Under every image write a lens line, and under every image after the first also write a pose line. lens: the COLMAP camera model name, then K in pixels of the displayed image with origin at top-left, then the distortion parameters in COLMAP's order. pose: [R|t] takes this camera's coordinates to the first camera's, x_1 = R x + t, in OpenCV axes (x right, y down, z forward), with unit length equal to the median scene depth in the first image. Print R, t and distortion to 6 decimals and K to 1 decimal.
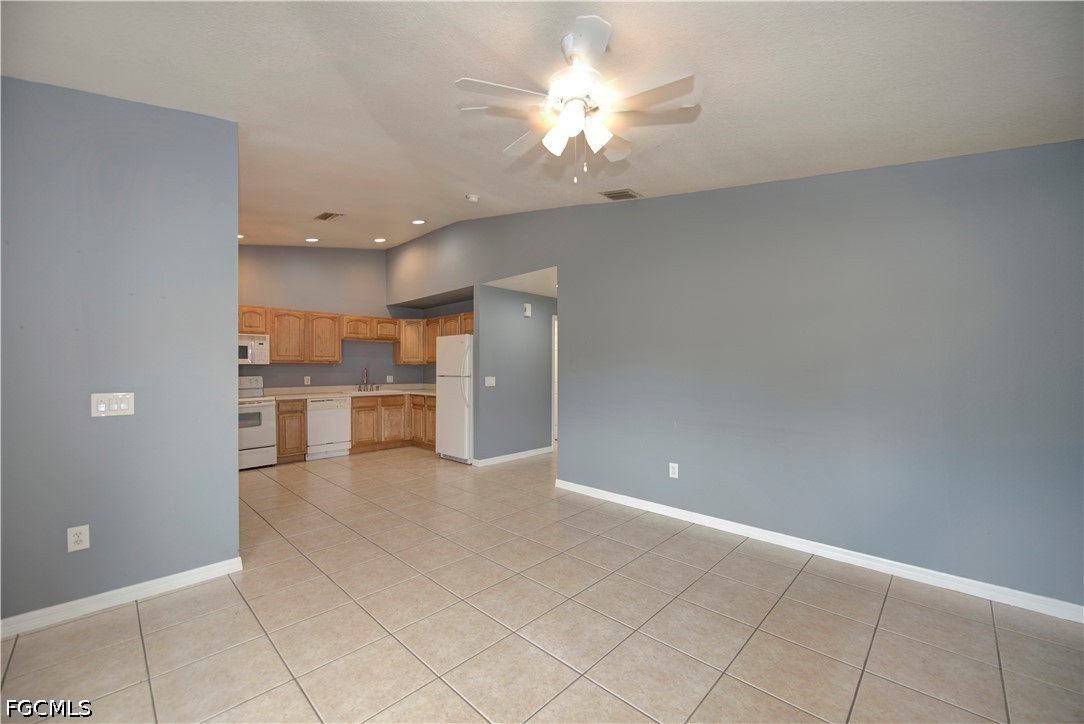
lens RADIAL K [[429.9, 0, 524.1], [0, 429.9, 355.7], [0, 0, 1]] dist [0.001485, -0.000194]
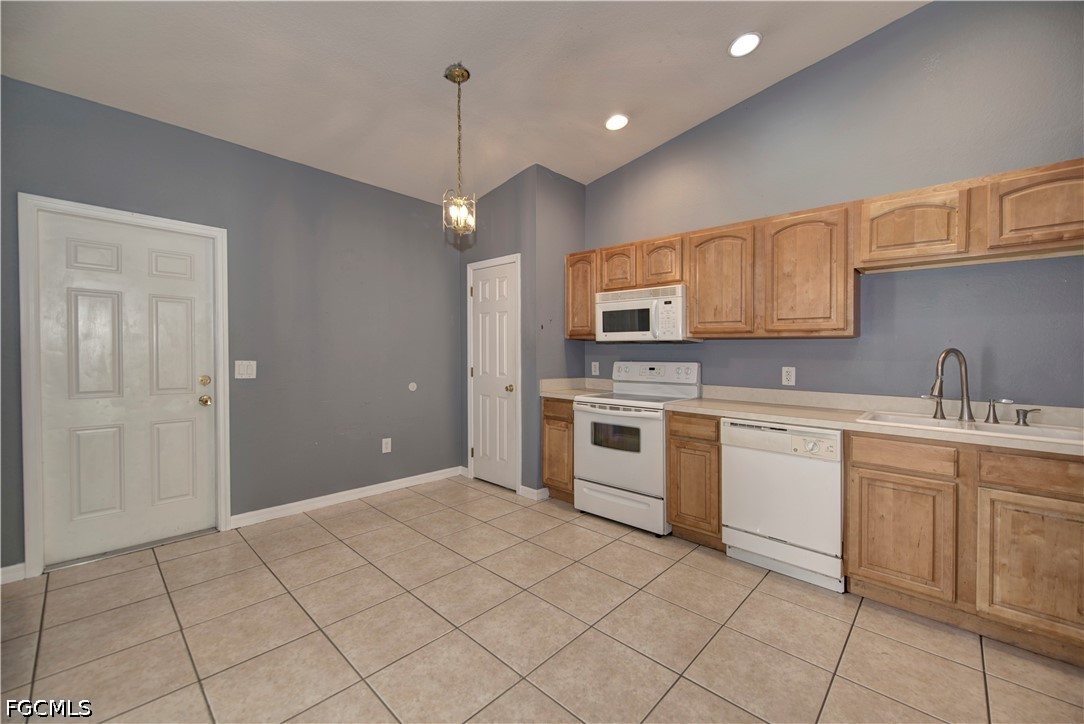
lens RADIAL K [[429.9, 0, 538.7], [0, 429.9, 359.4], [0, 0, 1]] dist [0.001485, -0.000194]
pose [[0.040579, 0.018331, -0.999008, -0.072159], [0.014704, 0.999712, 0.018942, 0.029834], [0.999068, -0.015459, 0.040298, 0.770817]]
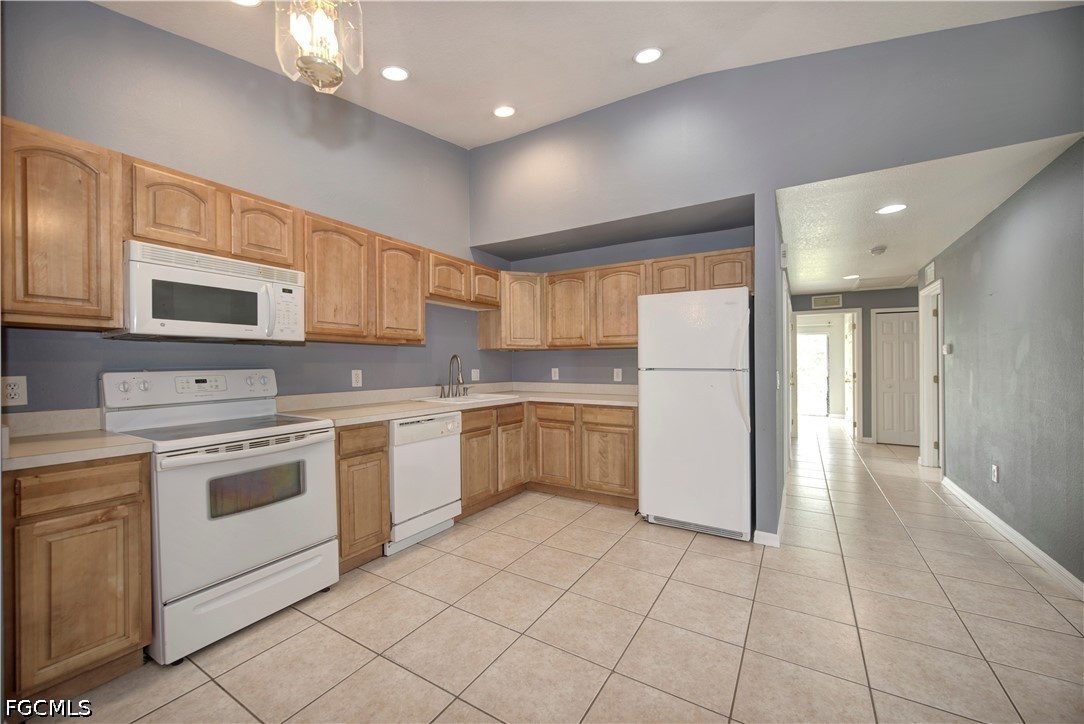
lens RADIAL K [[429.9, 0, 537.0], [0, 429.9, 353.4], [0, 0, 1]] dist [0.001485, -0.000194]
pose [[0.969965, 0.011250, 0.242983, -0.453424], [-0.013324, 0.999887, 0.006896, 0.025102], [-0.242878, -0.009927, 0.970006, 0.512073]]
